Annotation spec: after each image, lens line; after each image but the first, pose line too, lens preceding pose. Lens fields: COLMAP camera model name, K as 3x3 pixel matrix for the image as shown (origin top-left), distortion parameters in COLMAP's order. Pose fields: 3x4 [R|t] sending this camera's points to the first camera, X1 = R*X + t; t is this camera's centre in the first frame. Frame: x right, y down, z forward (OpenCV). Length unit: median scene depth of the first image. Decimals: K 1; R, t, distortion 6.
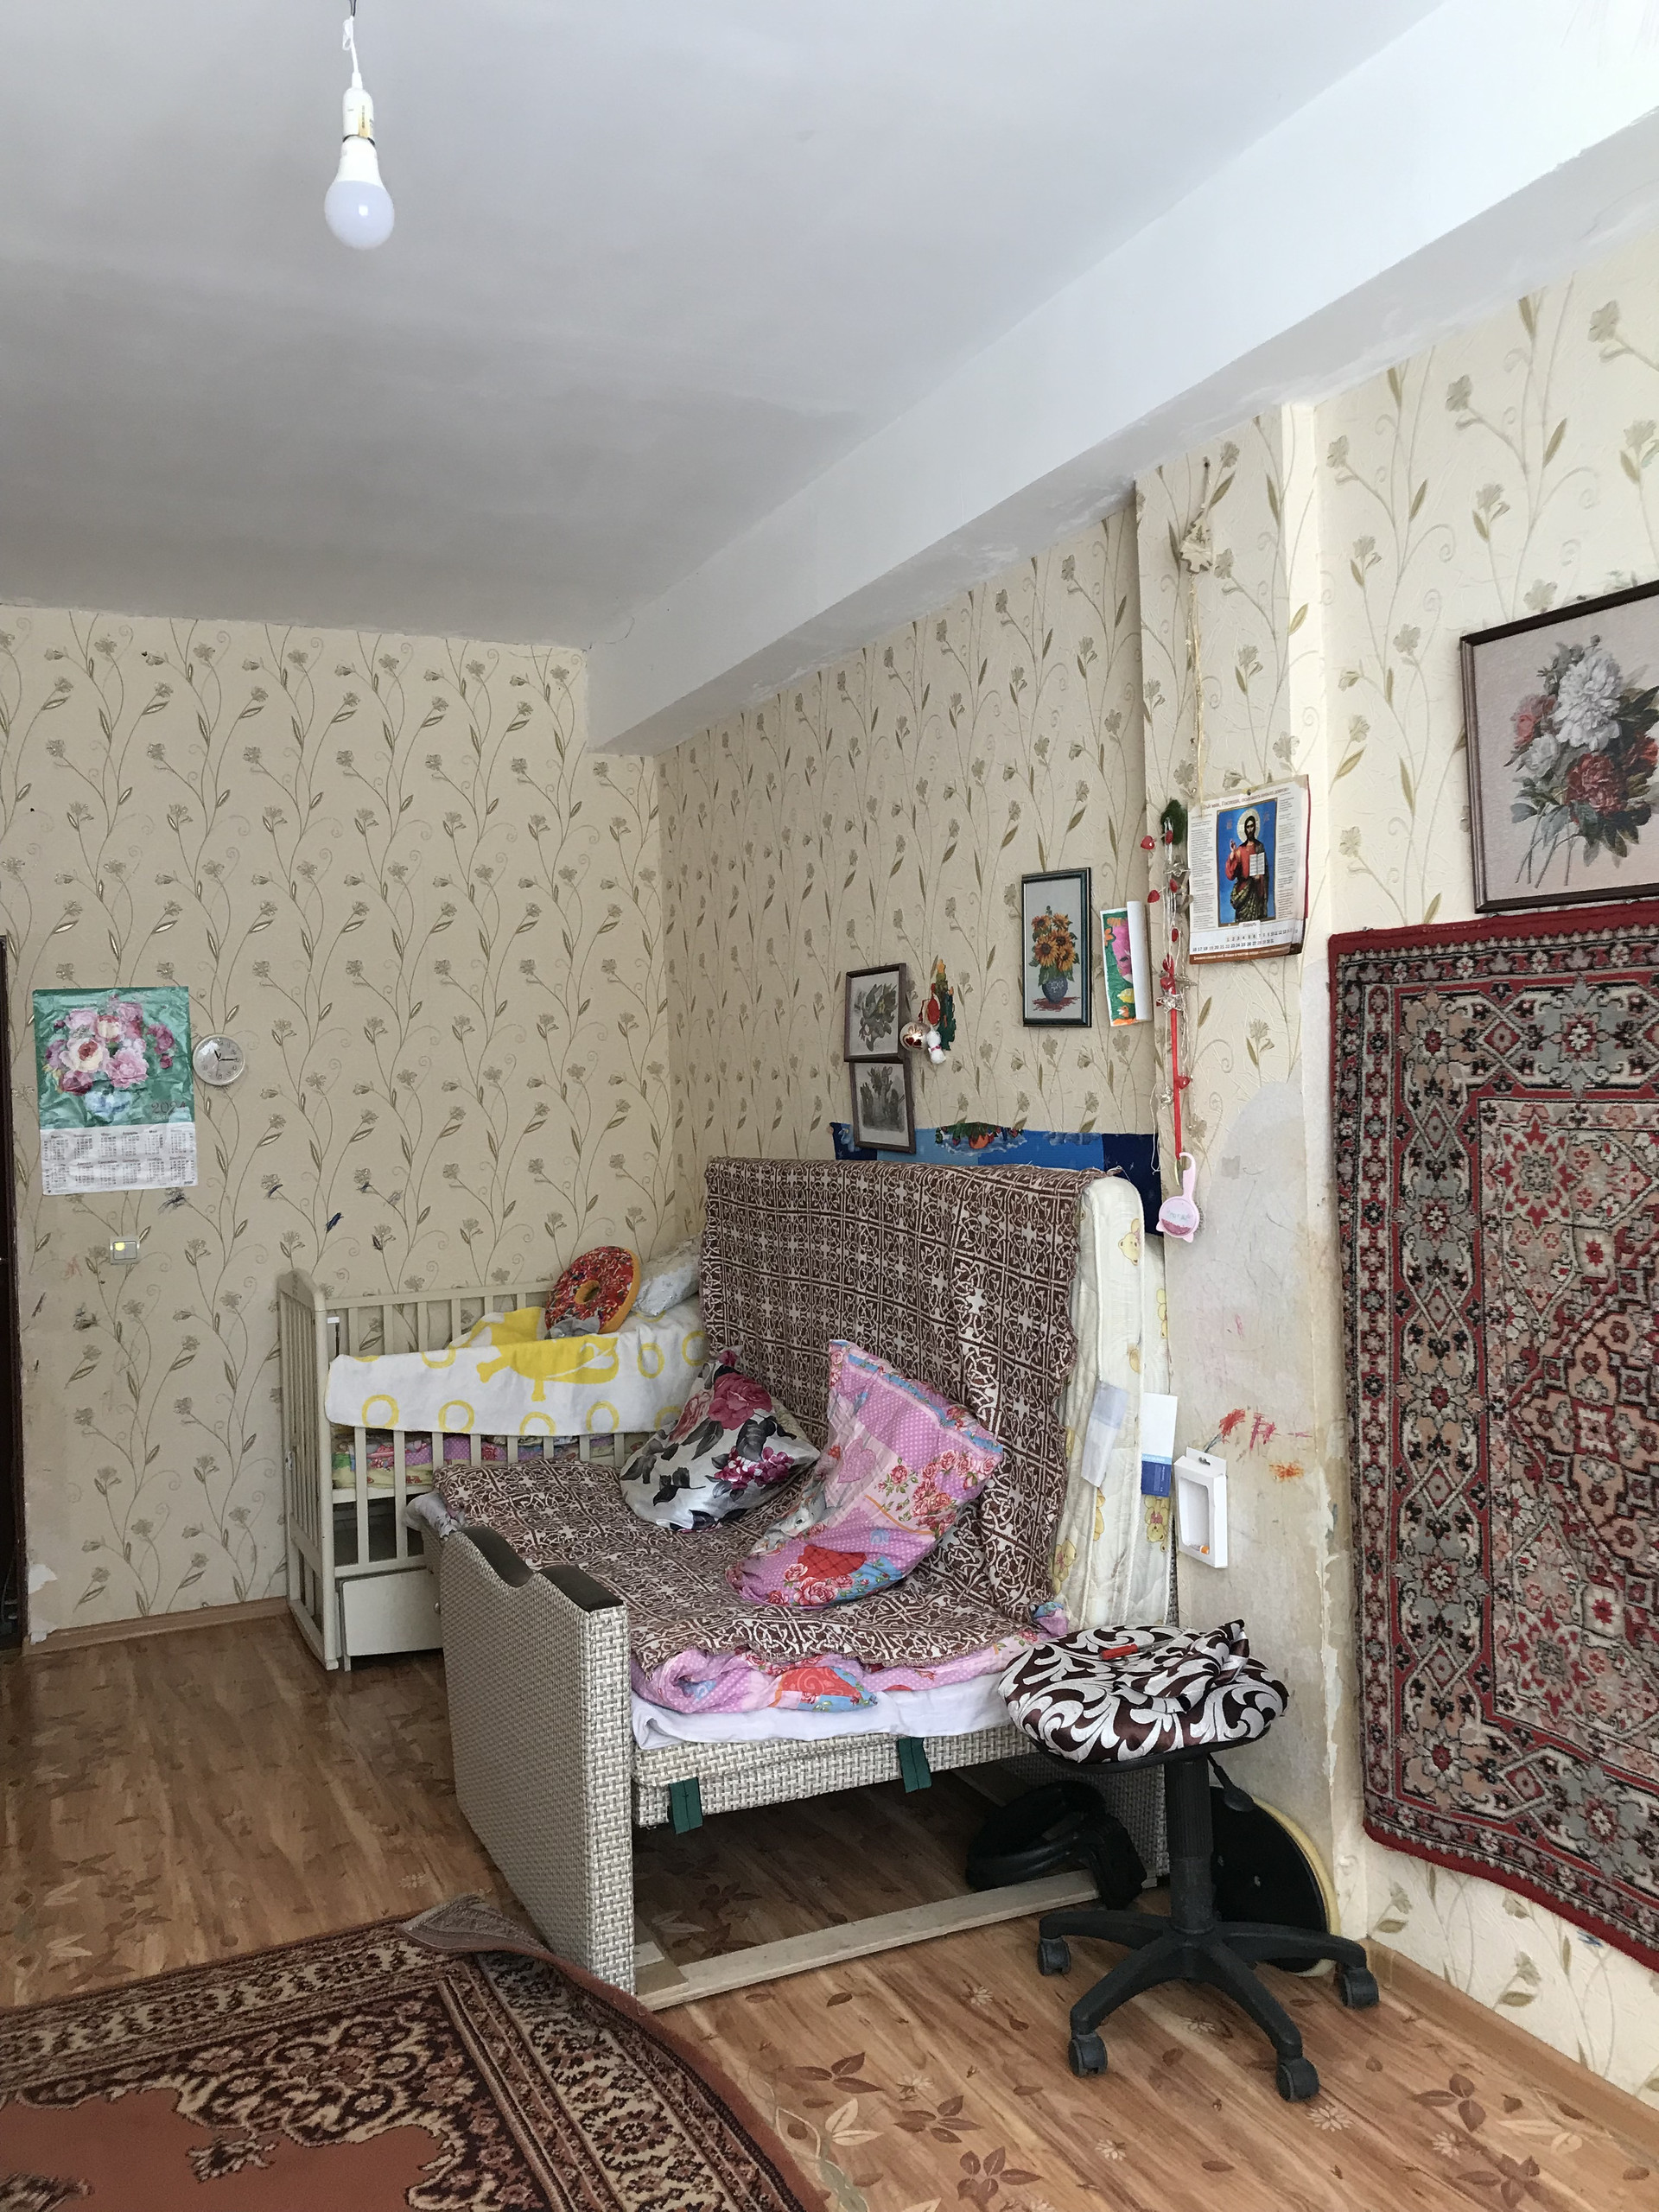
lens RADIAL K [[1832.9, 0, 843.0], [0, 1832.9, 1099.0], [0, 0, 1]] dist [0.038874, -0.038013]
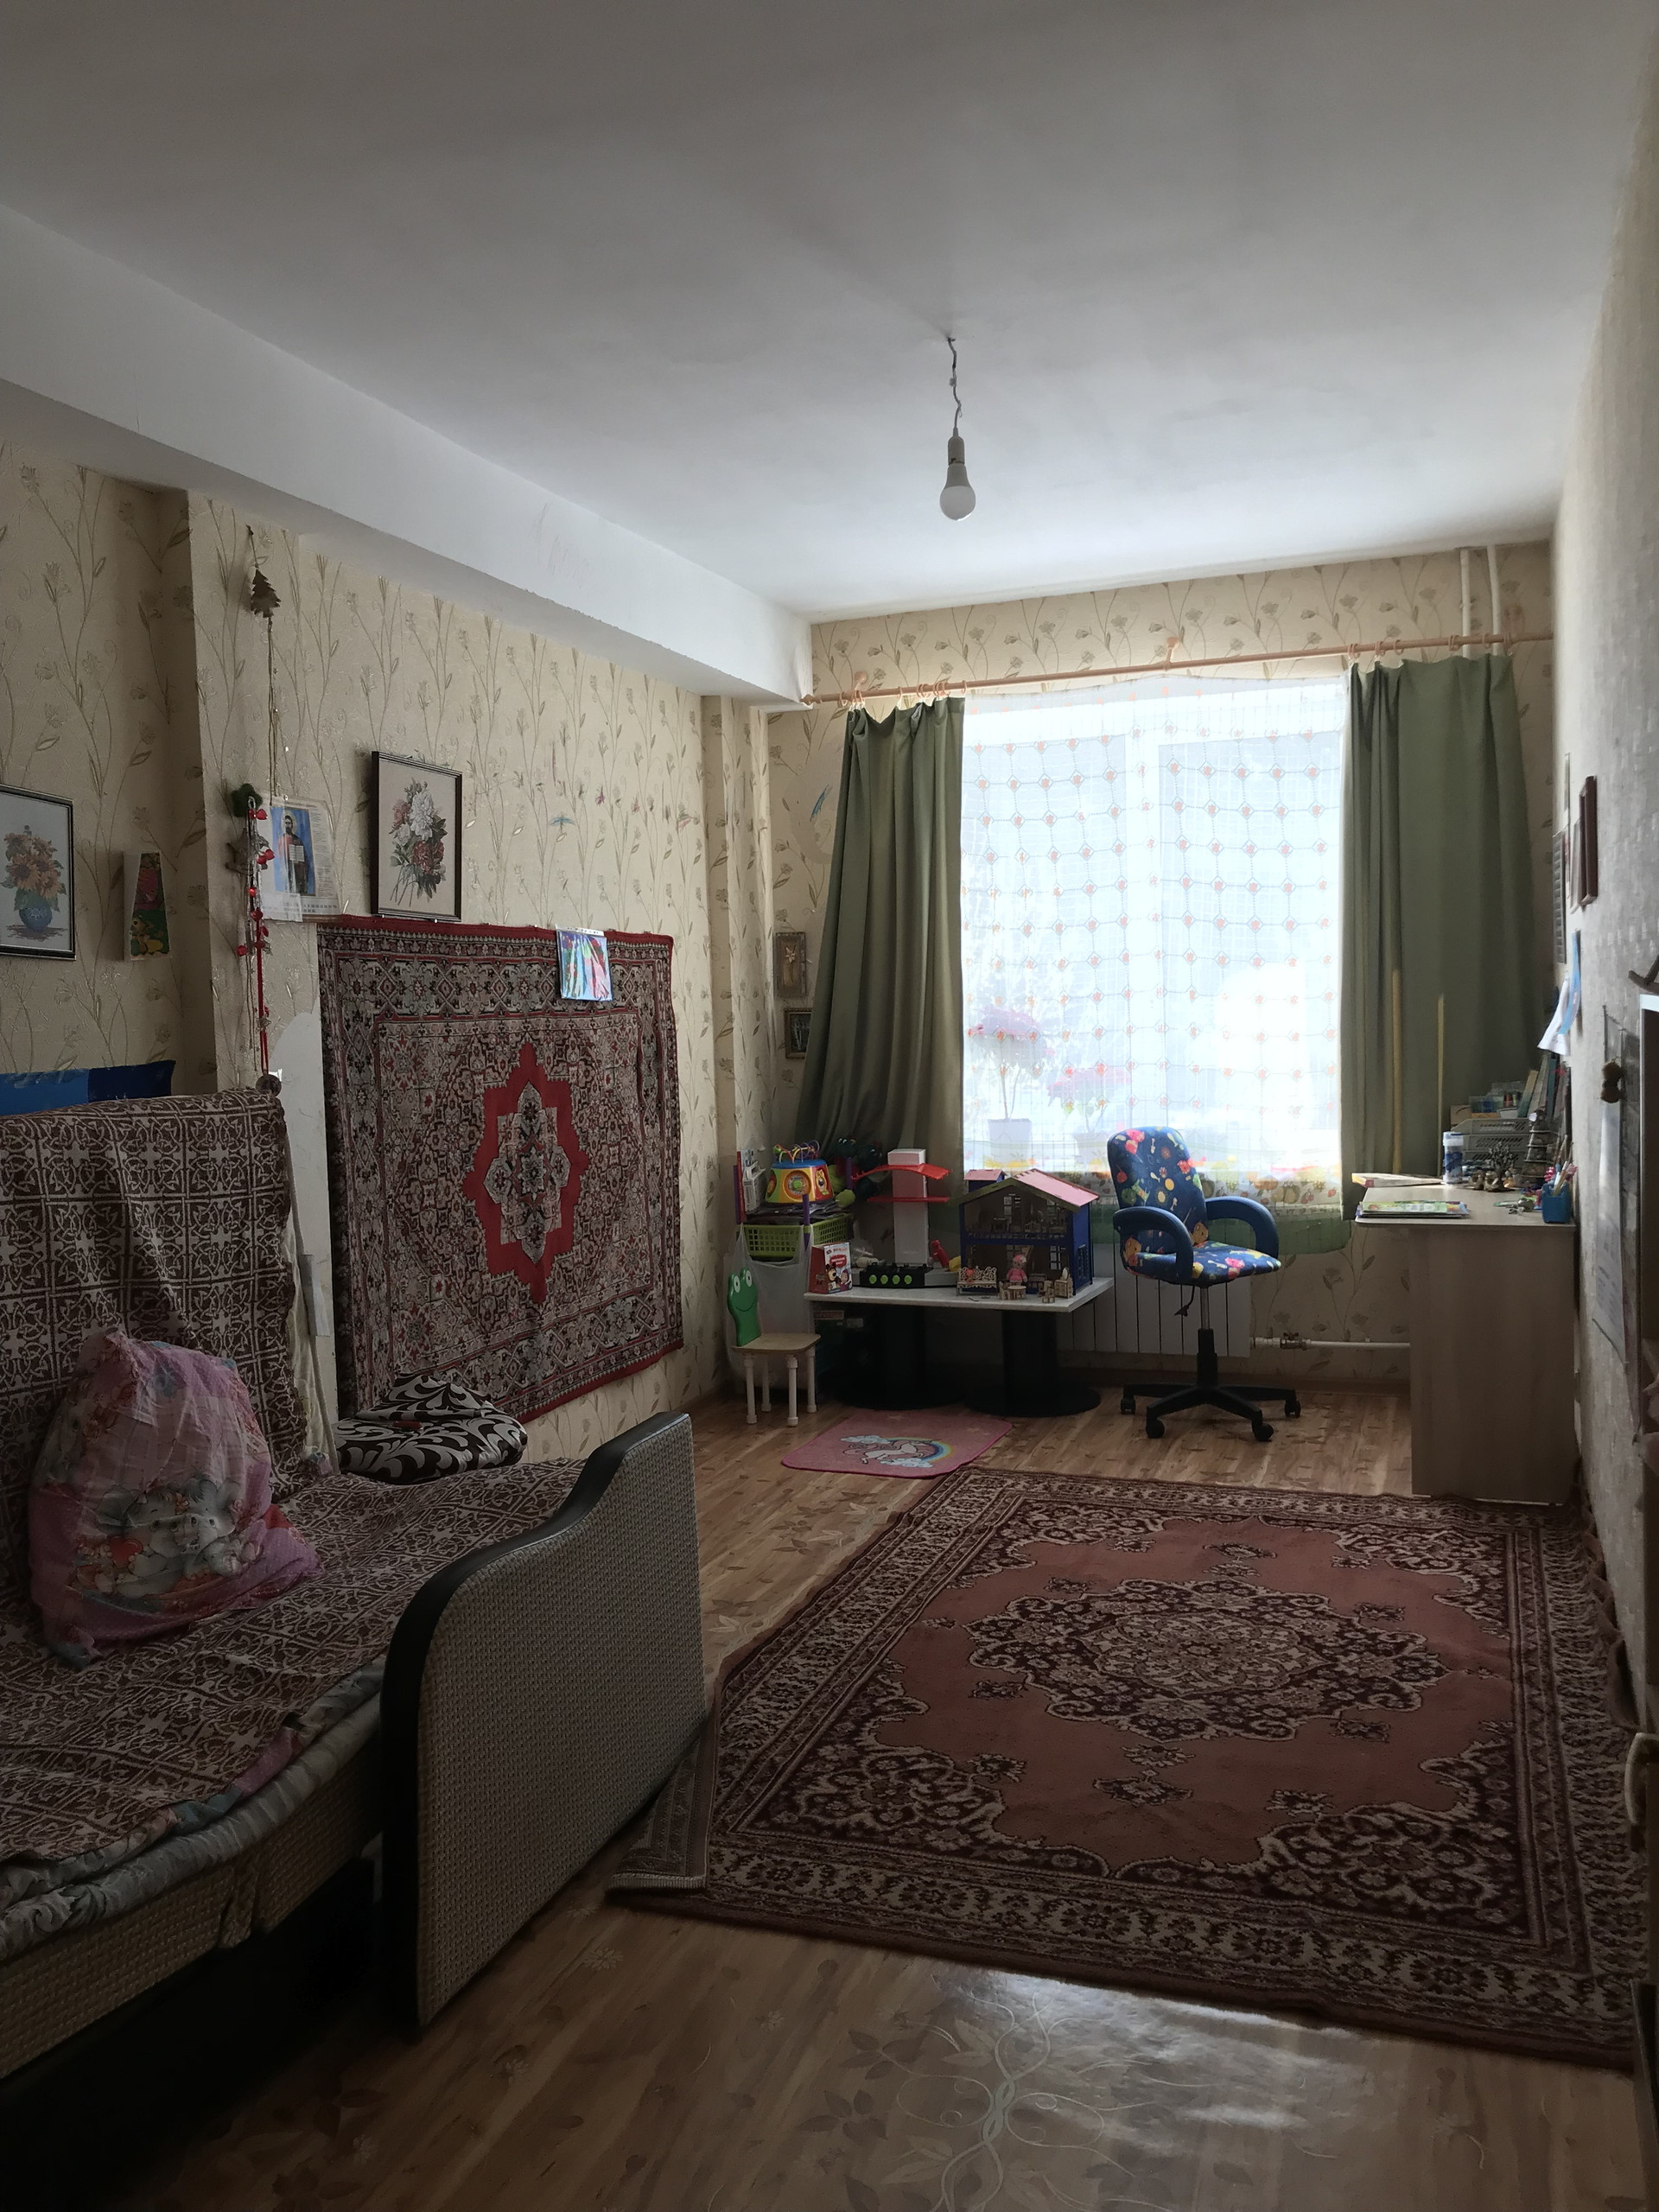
lens RADIAL K [[1832.9, 0, 835.2], [0, 1832.9, 1108.0], [0, 0, 1]] dist [0.038874, -0.038013]
pose [[-0.718894, 0.010841, 0.695035, -1.104273], [0.061448, 0.996955, 0.048007, 0.022350], [-0.692399, 0.077220, -0.717371, 1.873612]]
